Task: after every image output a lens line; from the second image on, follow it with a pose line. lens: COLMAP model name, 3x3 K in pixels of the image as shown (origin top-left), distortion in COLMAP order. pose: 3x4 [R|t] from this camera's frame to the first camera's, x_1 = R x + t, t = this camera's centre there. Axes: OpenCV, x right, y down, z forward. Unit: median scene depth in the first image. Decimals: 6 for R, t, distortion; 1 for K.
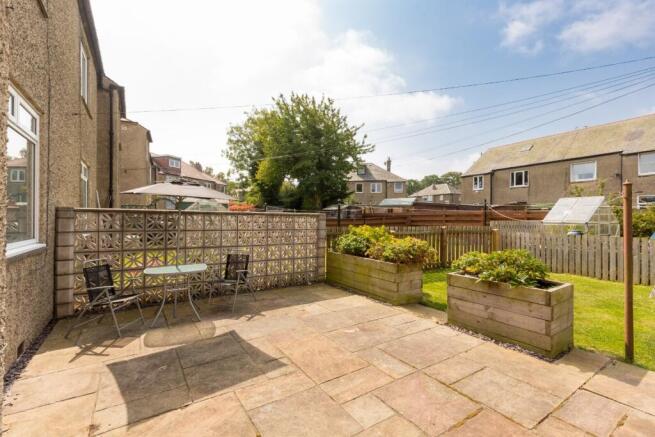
lens RADIAL K [[292.3, 0, 328.1], [0, 292.3, 220.1], [0, 0, 1]] dist [0.002876, -0.000336]
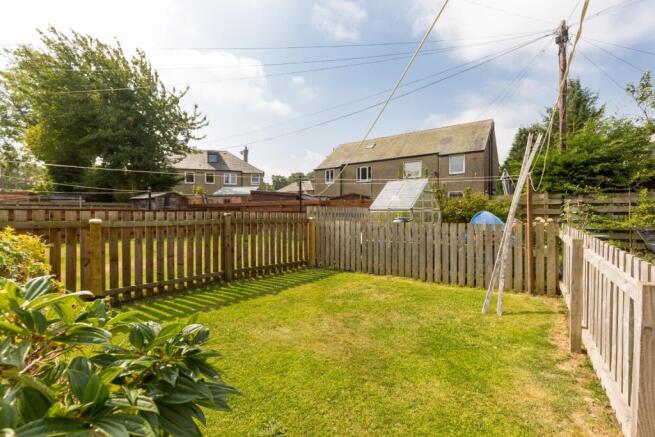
lens RADIAL K [[292.3, 0, 327.4], [0, 292.3, 219.1], [0, 0, 1]] dist [0.002876, -0.000336]
pose [[0.909306, -0.009169, 0.416028, 0.326939], [0.005817, 0.999940, 0.009325, 0.030488], [-0.416088, -0.006059, 0.909304, 0.352899]]
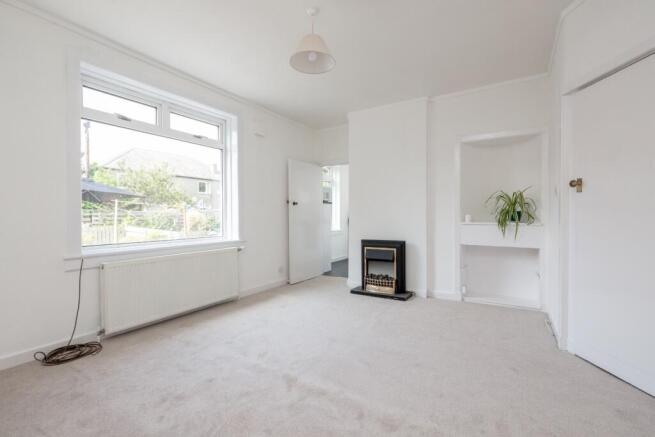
lens RADIAL K [[292.3, 0, 325.4], [0, 292.3, 220.7], [0, 0, 1]] dist [0.002876, -0.000336]
pose [[-0.399130, -0.018277, 0.916712, -0.776283], [0.006954, 0.999712, 0.022959, -0.006037], [-0.916868, 0.015539, -0.398888, 0.311050]]
